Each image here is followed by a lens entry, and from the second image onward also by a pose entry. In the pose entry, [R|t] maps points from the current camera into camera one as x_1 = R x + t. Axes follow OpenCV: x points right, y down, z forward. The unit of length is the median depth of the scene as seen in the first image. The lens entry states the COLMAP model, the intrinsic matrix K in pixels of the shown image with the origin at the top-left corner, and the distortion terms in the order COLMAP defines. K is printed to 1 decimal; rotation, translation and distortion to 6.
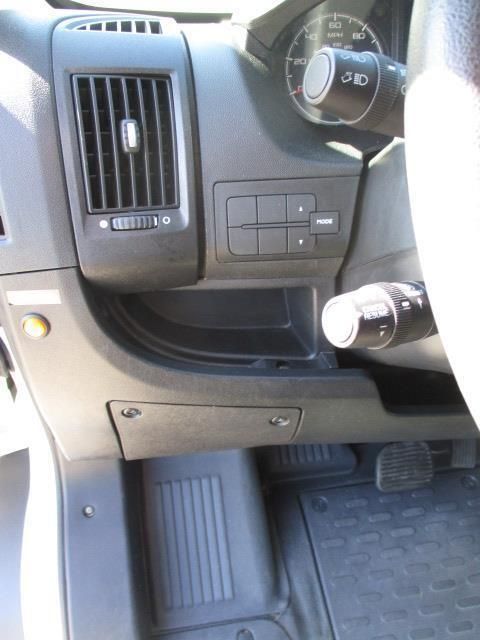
lens RADIAL K [[525.7, 0, 238.1], [0, 525.7, 320.4], [0, 0, 1]] dist [-0.035692, 0.020092]
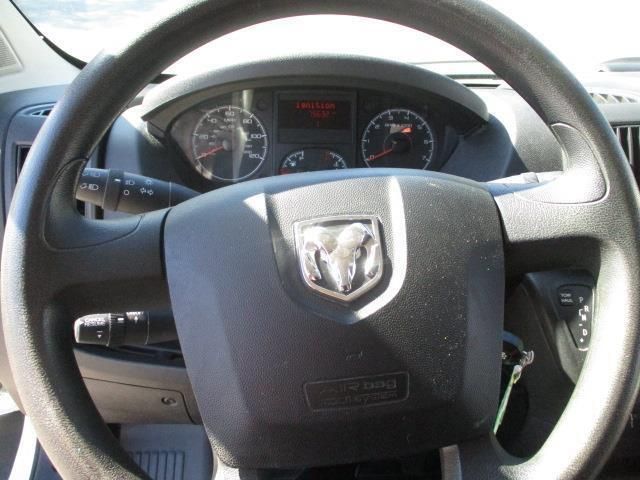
lens RADIAL K [[525.7, 0, 322.0], [0, 525.7, 241.0], [0, 0, 1]] dist [-0.035692, 0.020092]
pose [[0.993360, 0.084037, -0.078572, 0.565289], [-0.094457, 0.985636, -0.140002, -0.055186], [0.065678, 0.146494, 0.987029, -0.319982]]
